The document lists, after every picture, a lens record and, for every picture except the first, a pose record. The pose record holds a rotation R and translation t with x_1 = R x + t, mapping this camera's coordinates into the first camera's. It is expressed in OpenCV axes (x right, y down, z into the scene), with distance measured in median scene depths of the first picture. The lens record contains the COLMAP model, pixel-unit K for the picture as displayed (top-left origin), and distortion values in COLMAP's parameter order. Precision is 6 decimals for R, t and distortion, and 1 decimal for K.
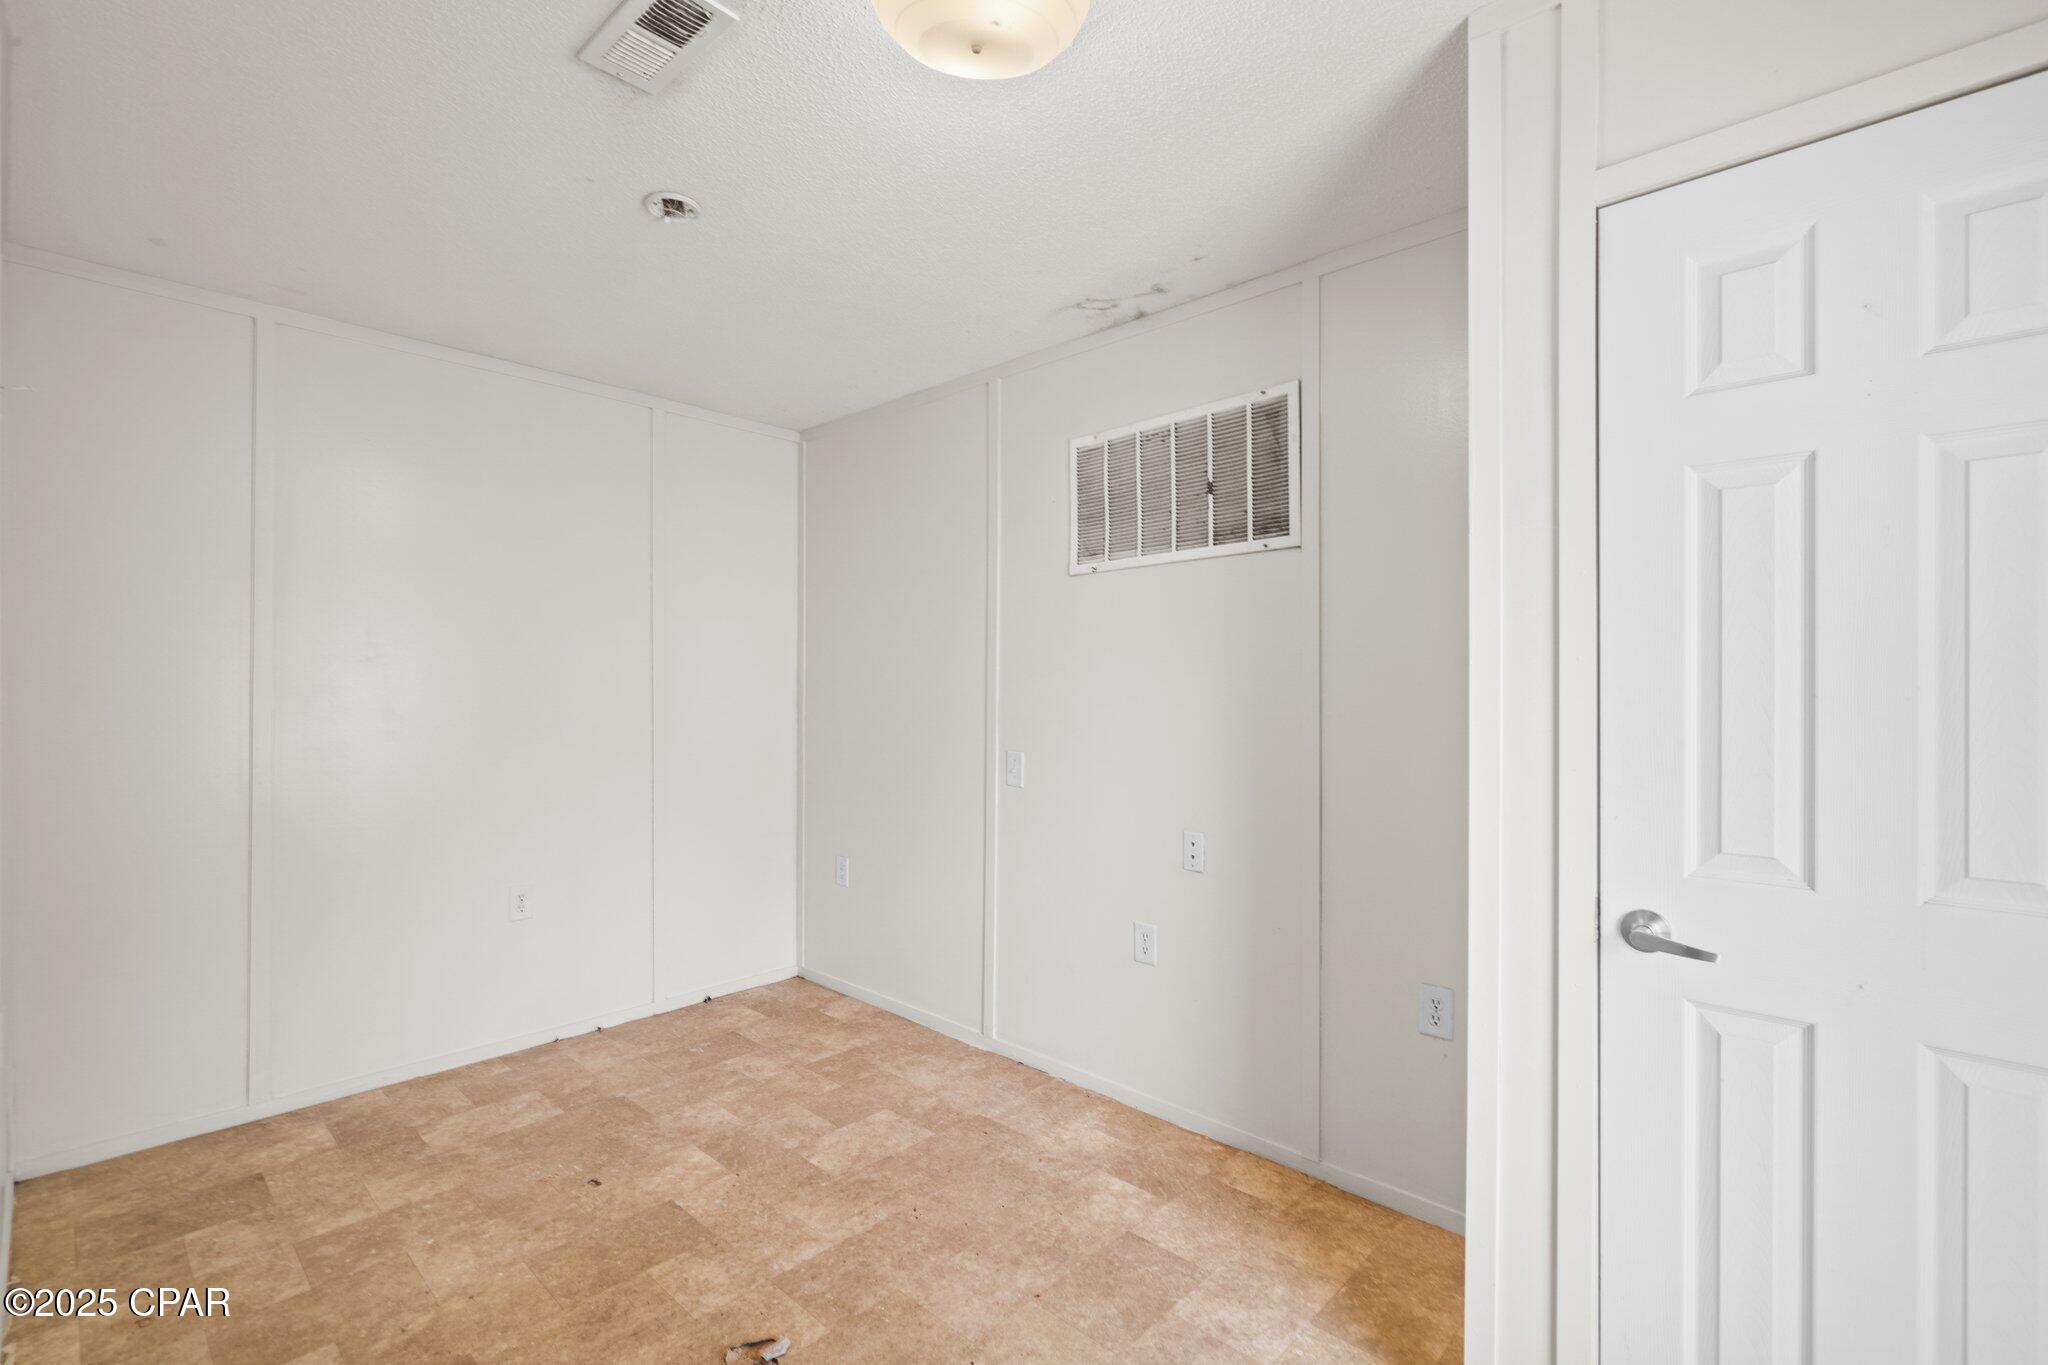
lens RADIAL K [[867.4, 0, 1020.0], [0, 867.4, 681.2], [0, 0, 1]] dist [-0.001954, 0.000653]
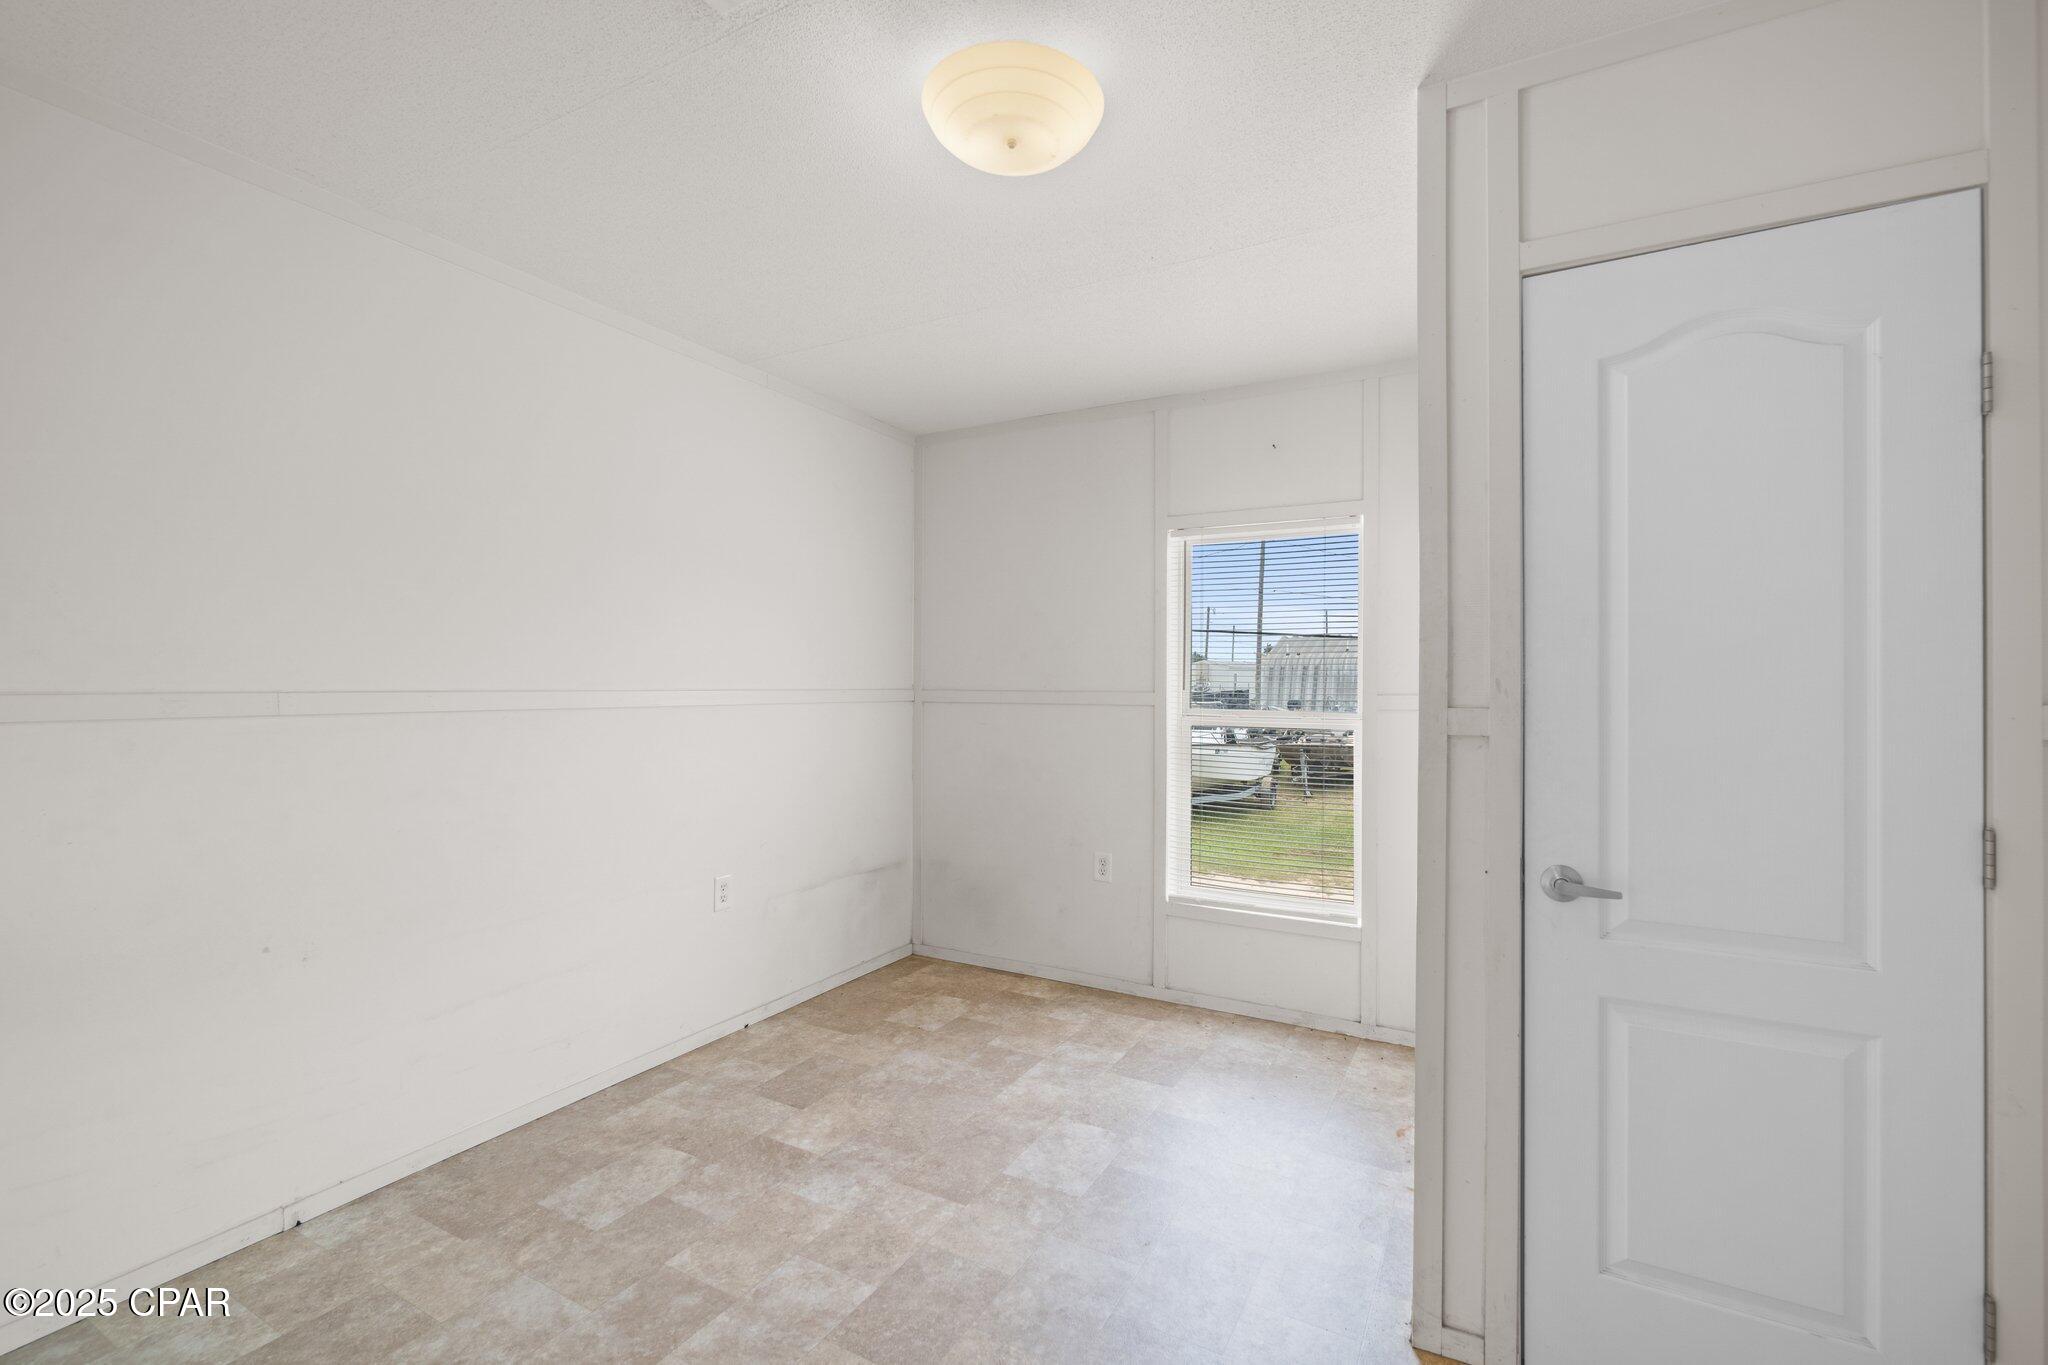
lens RADIAL K [[867.4, 0, 1052.1], [0, 867.4, 728.4], [0, 0, 1]] dist [-0.001954, 0.000653]
pose [[-0.962442, 0.014648, -0.271092, -0.355049], [0.003787, 0.999171, 0.040545, 0.014645], [0.271461, 0.037996, -0.961699, 1.905408]]
